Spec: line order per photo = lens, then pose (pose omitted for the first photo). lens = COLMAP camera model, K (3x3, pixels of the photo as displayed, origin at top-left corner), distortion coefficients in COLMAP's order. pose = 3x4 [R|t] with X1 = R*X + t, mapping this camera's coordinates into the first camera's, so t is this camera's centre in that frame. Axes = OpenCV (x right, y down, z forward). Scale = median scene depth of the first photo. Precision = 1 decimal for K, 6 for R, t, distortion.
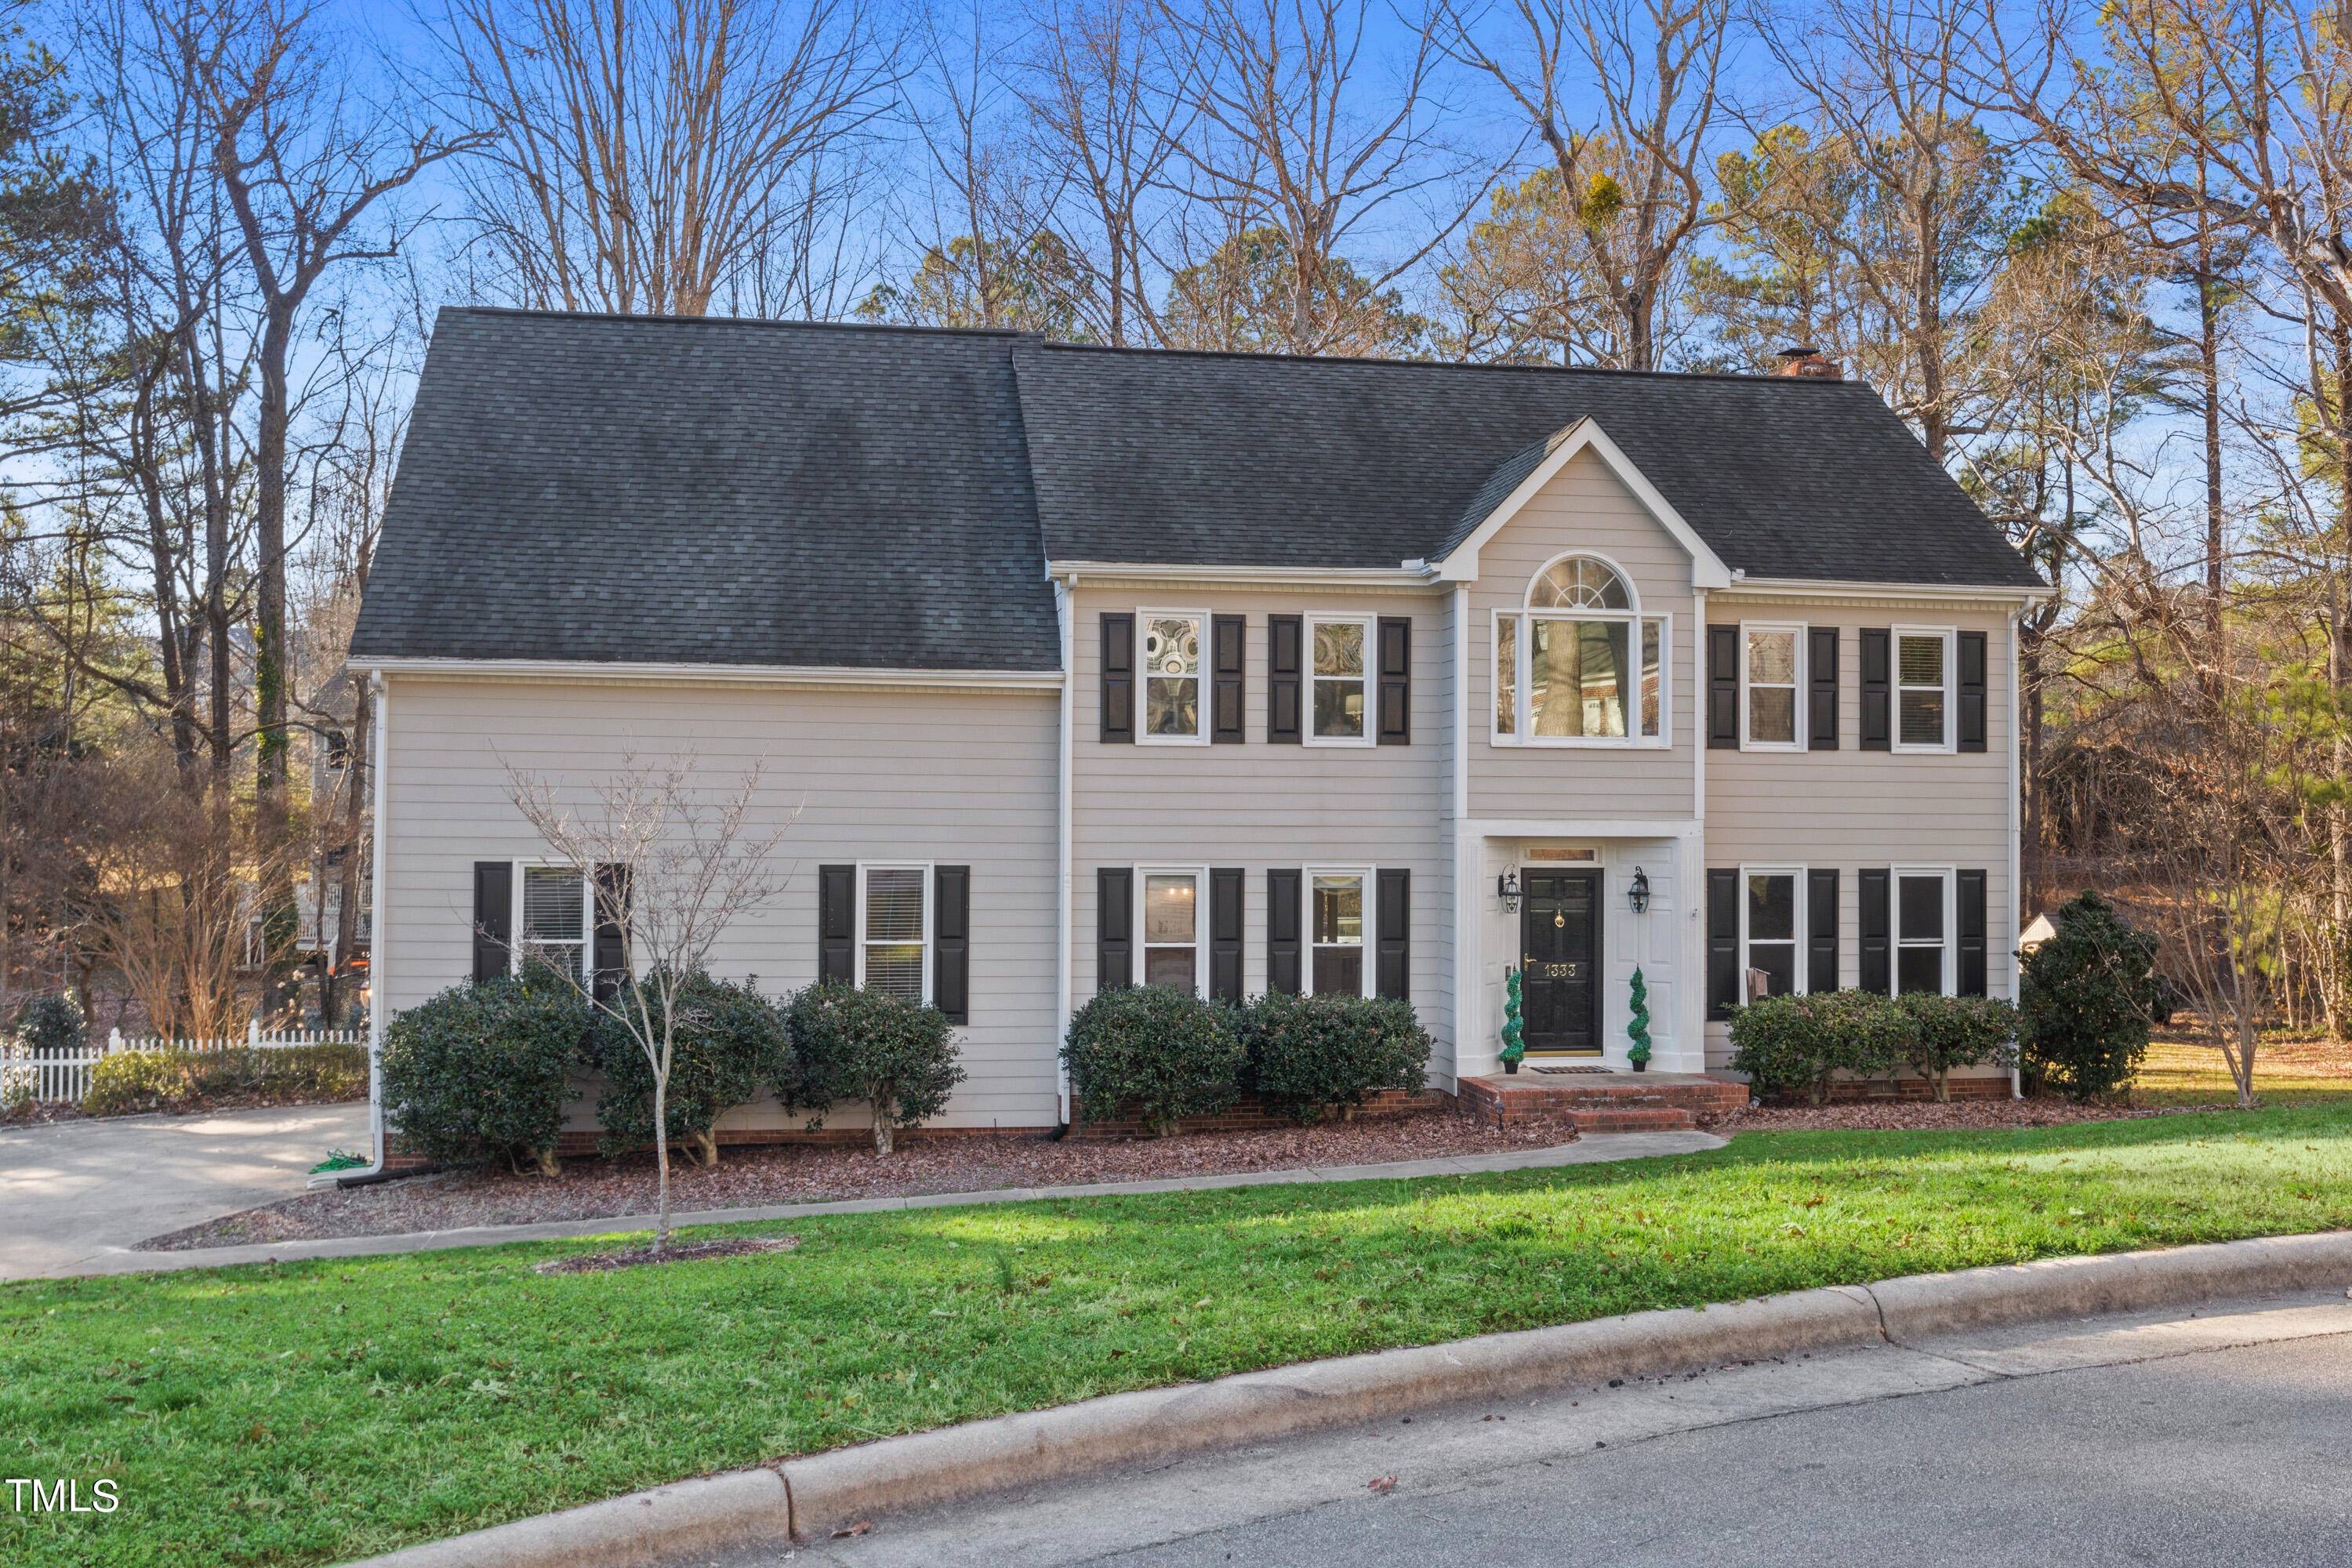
lens RADIAL K [[2168.1, 0, 1171.2], [0, 2168.1, 788.9], [0, 0, 1]] dist [-0.018166, -0.062060]
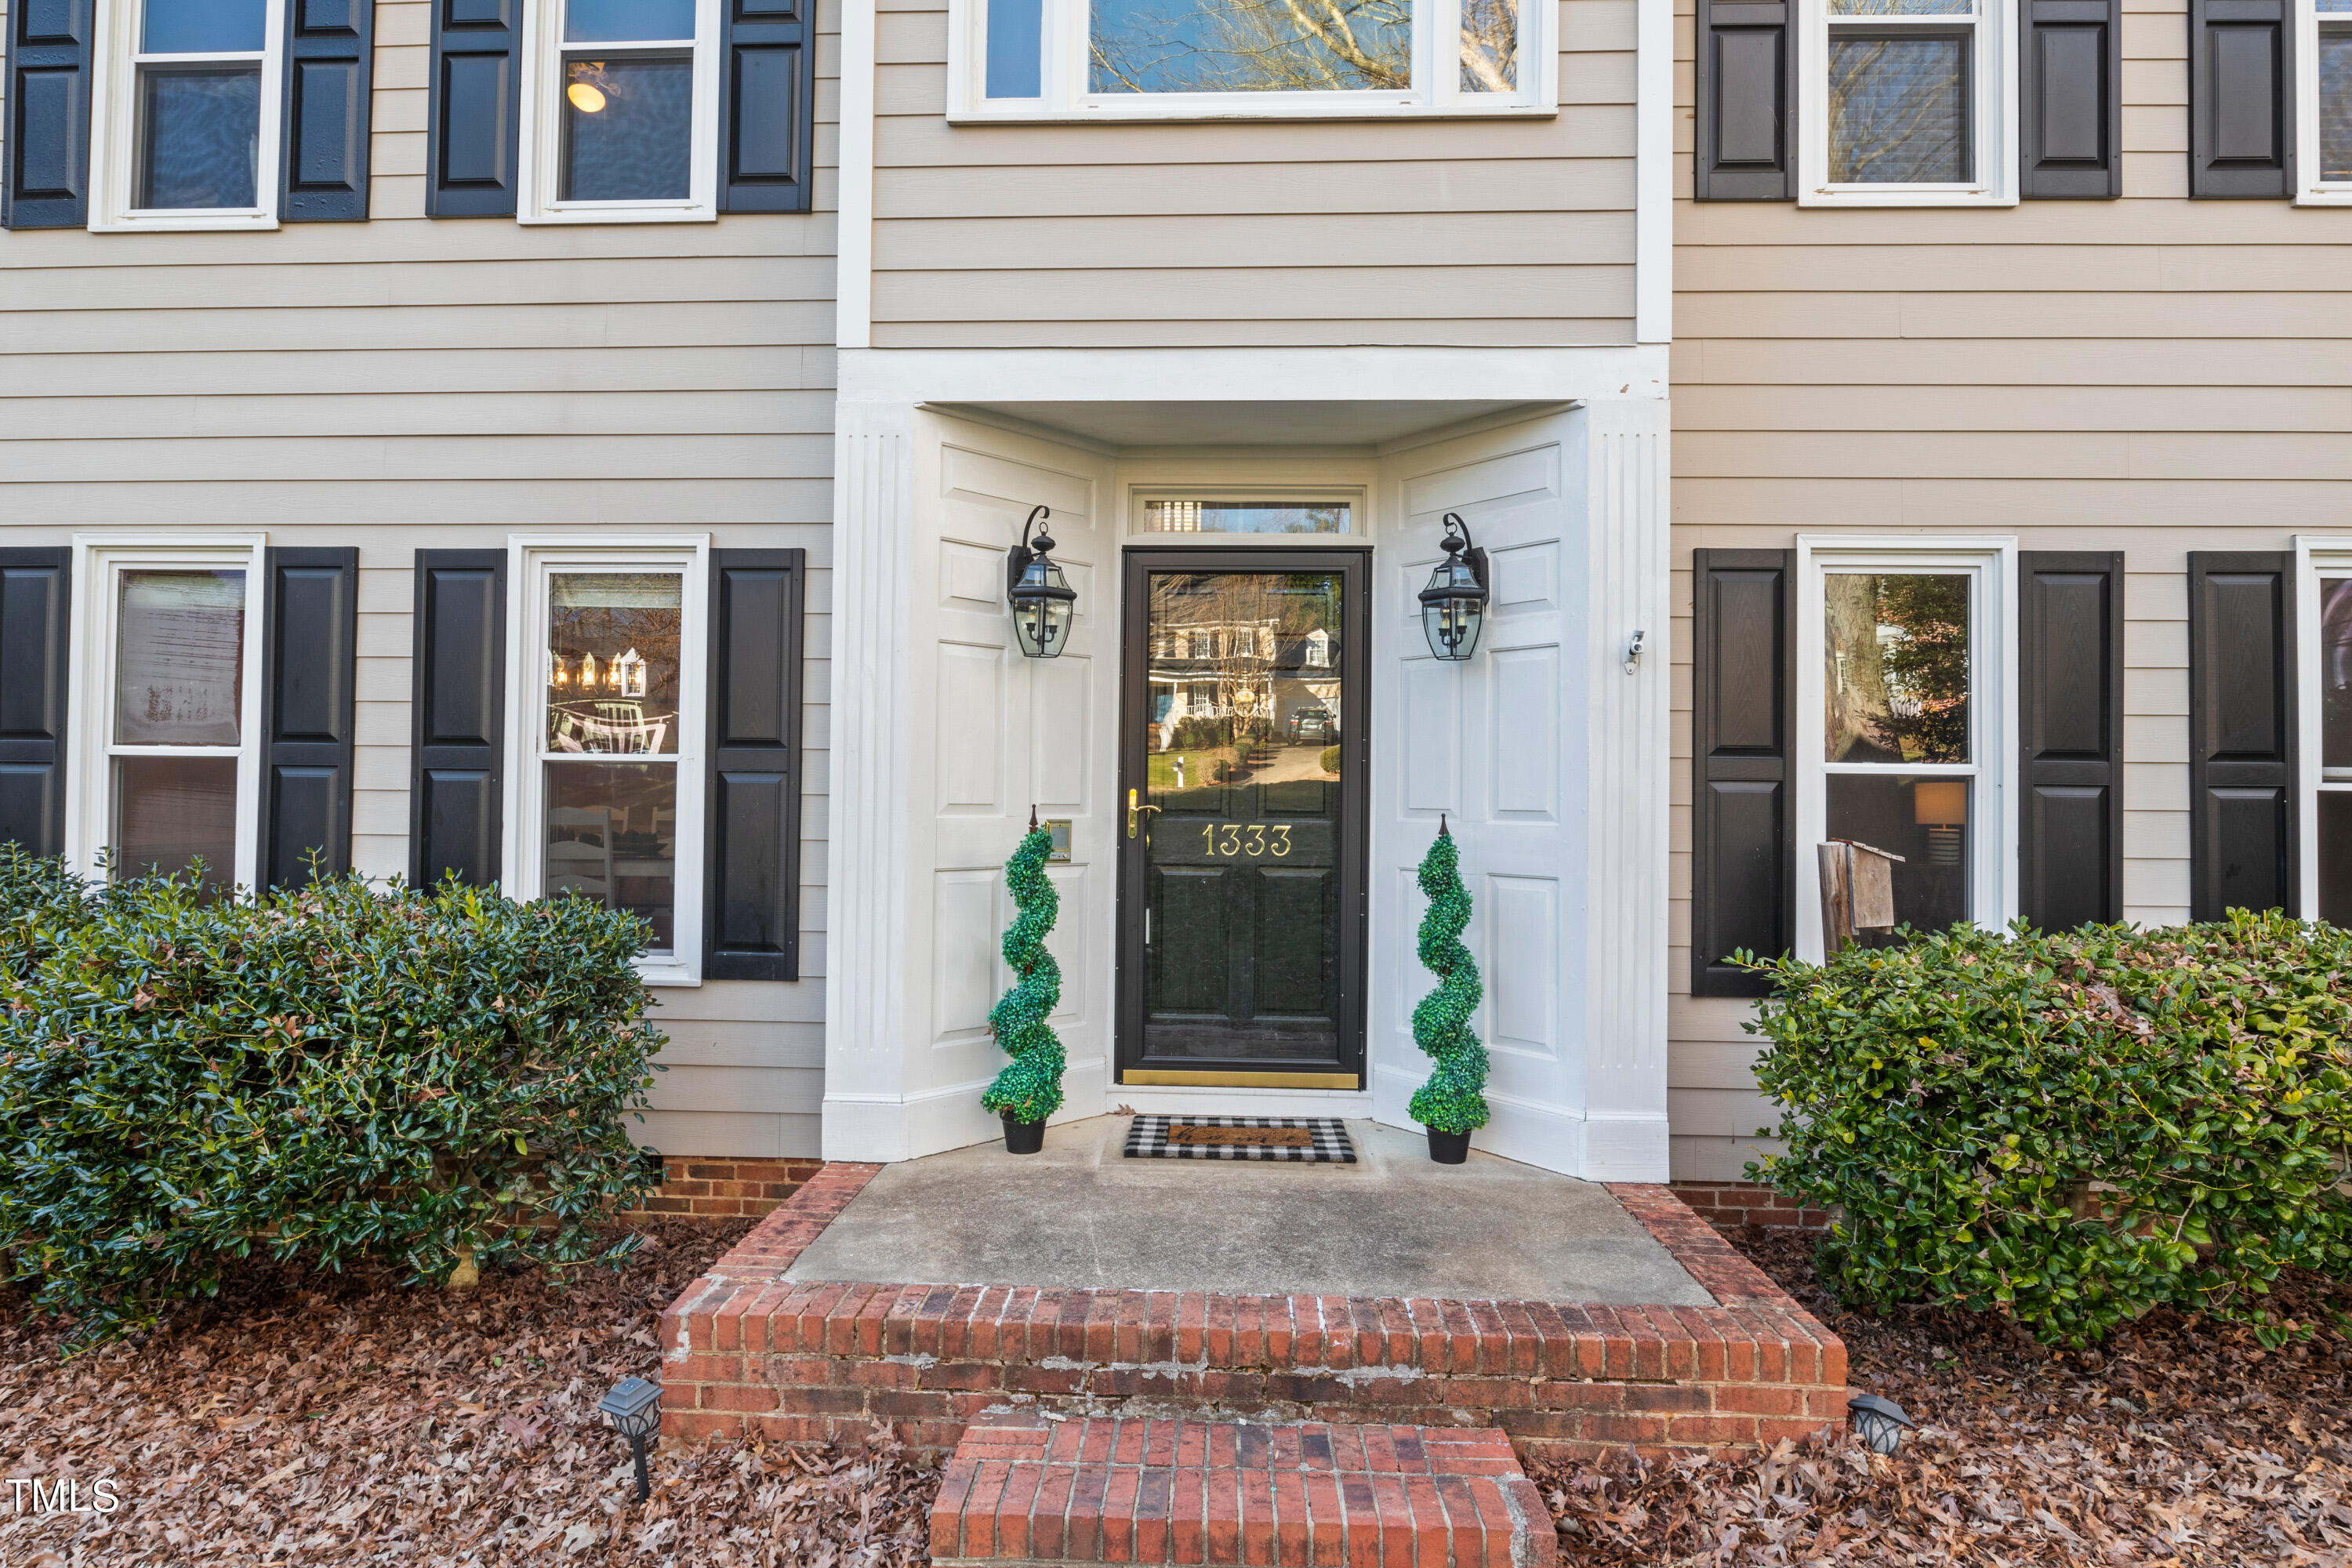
lens RADIAL K [[1183.3, 0, 1183.3], [0, 1183.3, 786.0], [0, 0, 1]] dist [-0.005908, -0.001106]
pose [[0.977463, 0.003754, -0.211072, 0.214600], [-0.005172, 0.999968, -0.006165, 0.077615], [0.211042, 0.007118, 0.977451, 0.824500]]
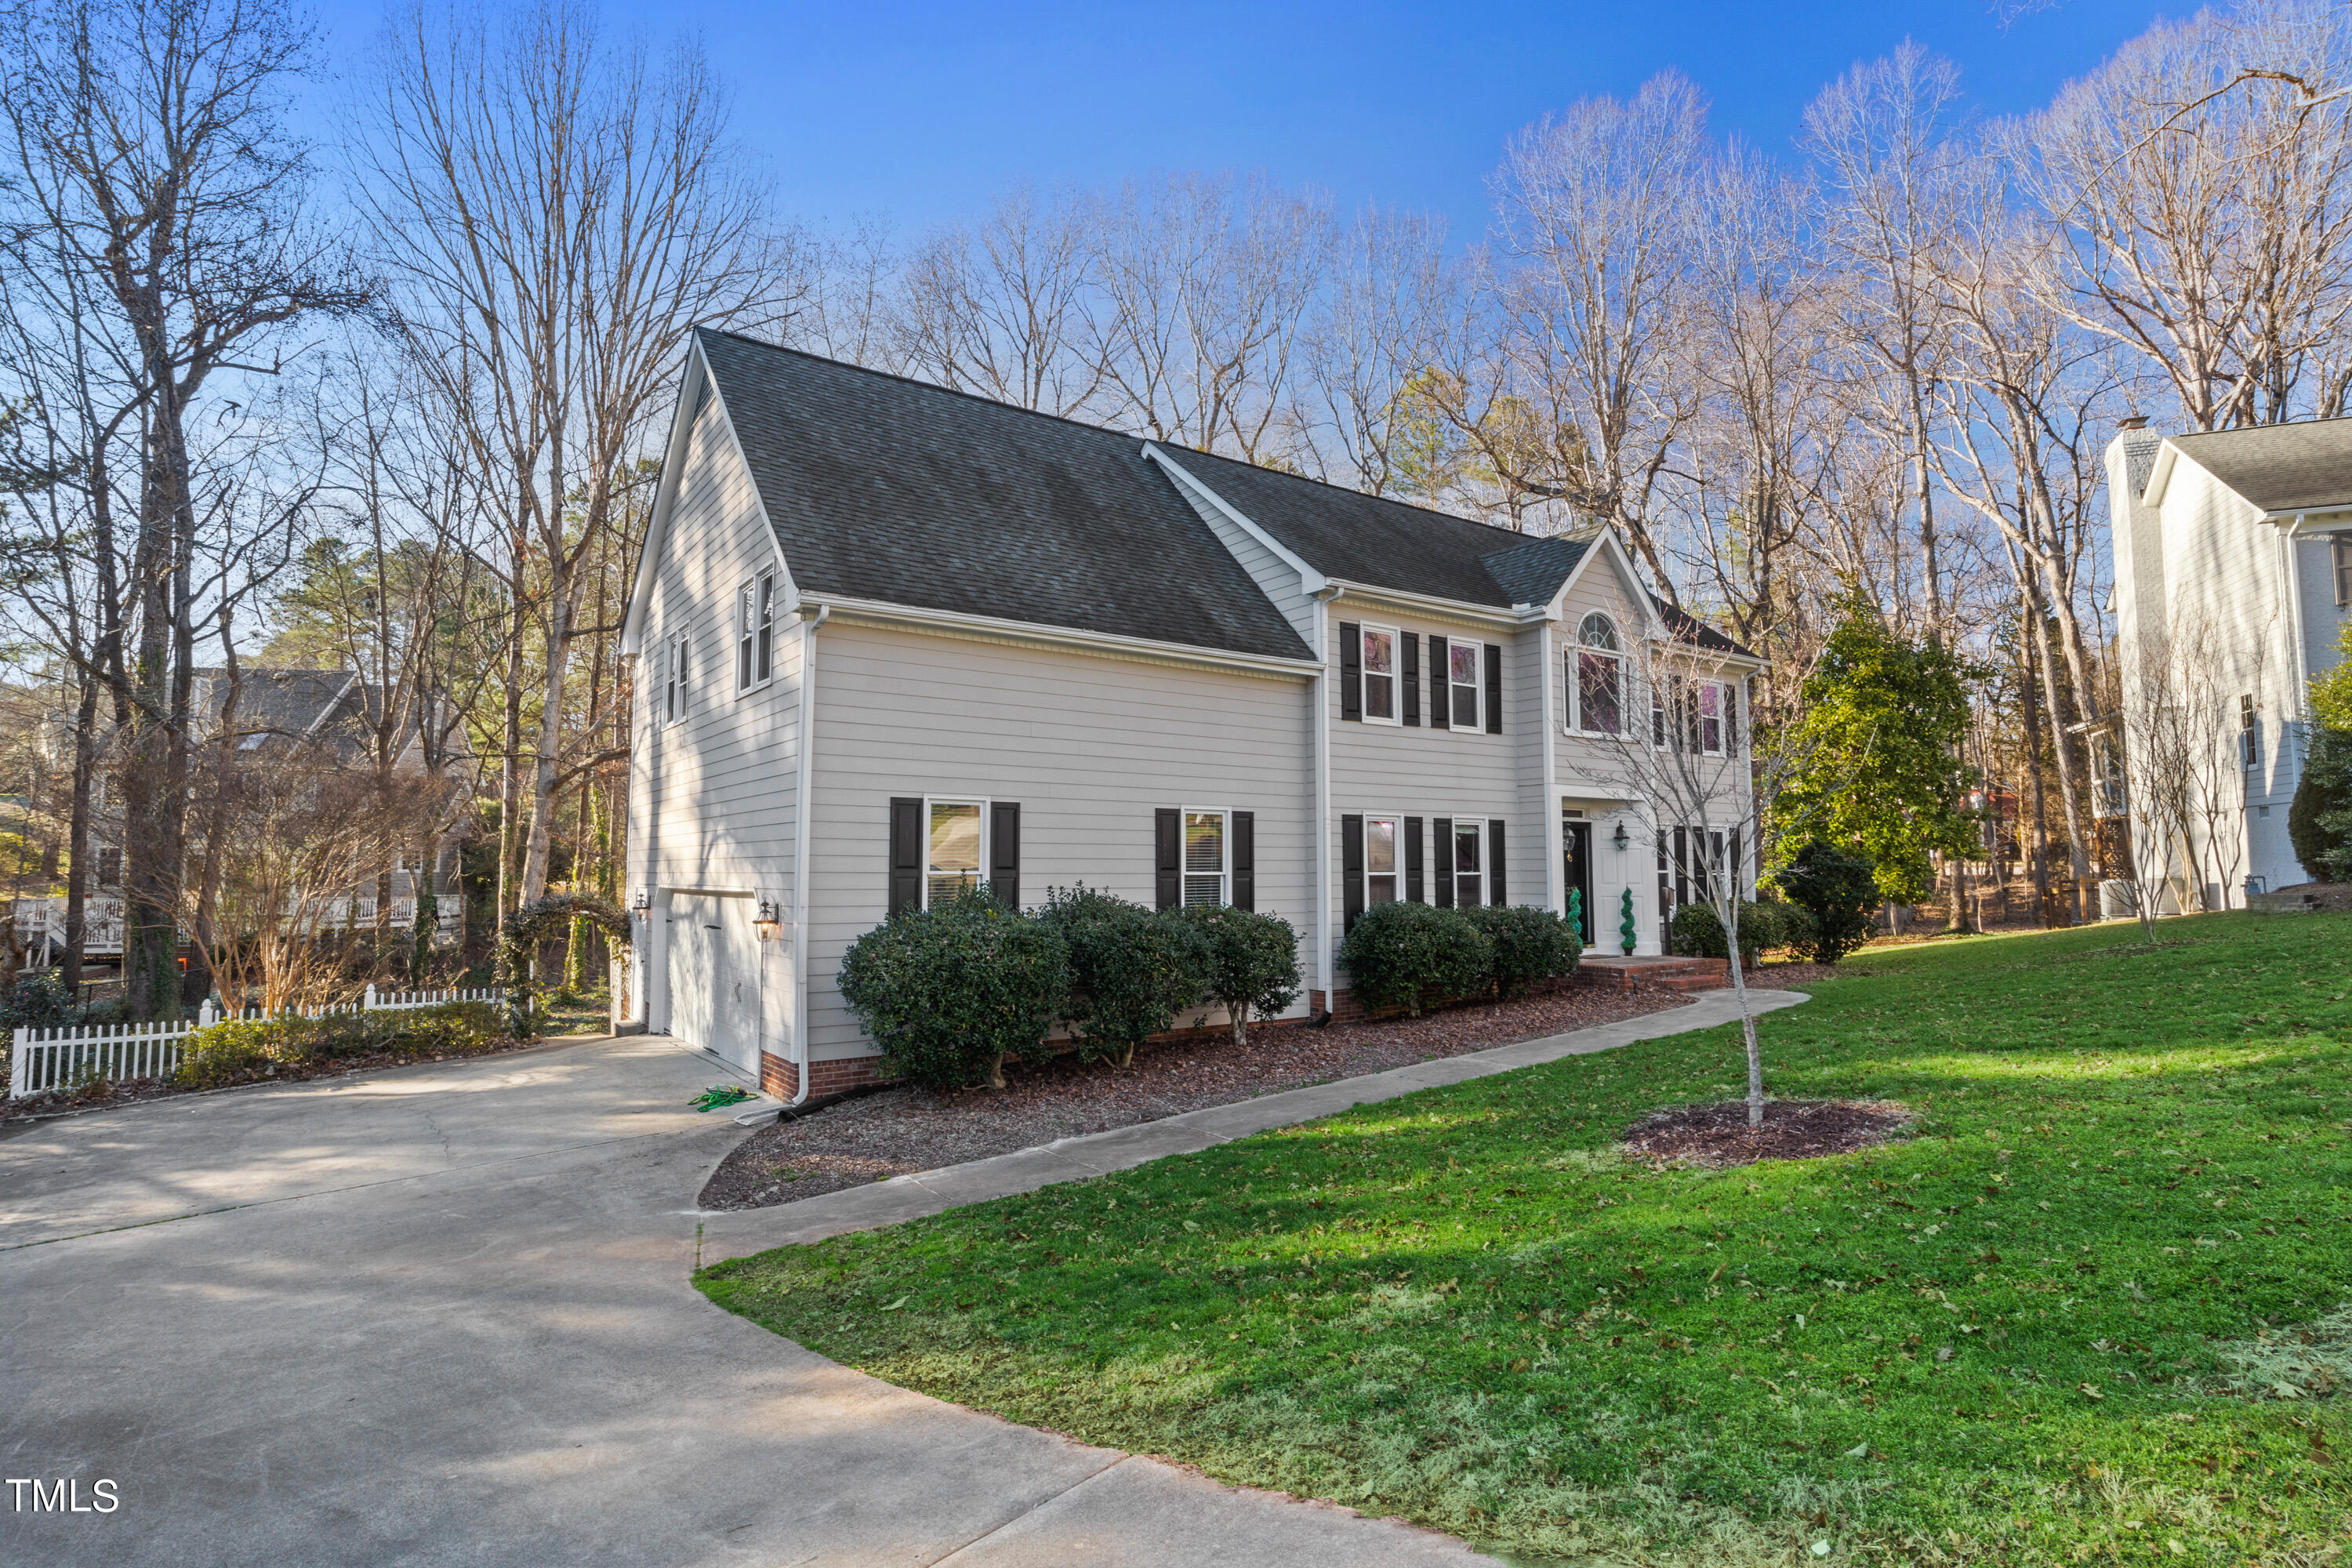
lens RADIAL K [[1193.5, 0, 1176.8], [0, 1193.5, 781.1], [0, 0, 1]] dist [-0.003962, -0.000025]
pose [[0.895759, 0.025567, 0.443804, -0.434245], [0.002426, 0.998049, -0.062393, 0.059678], [-0.444533, 0.056966, 0.893949, 0.392978]]
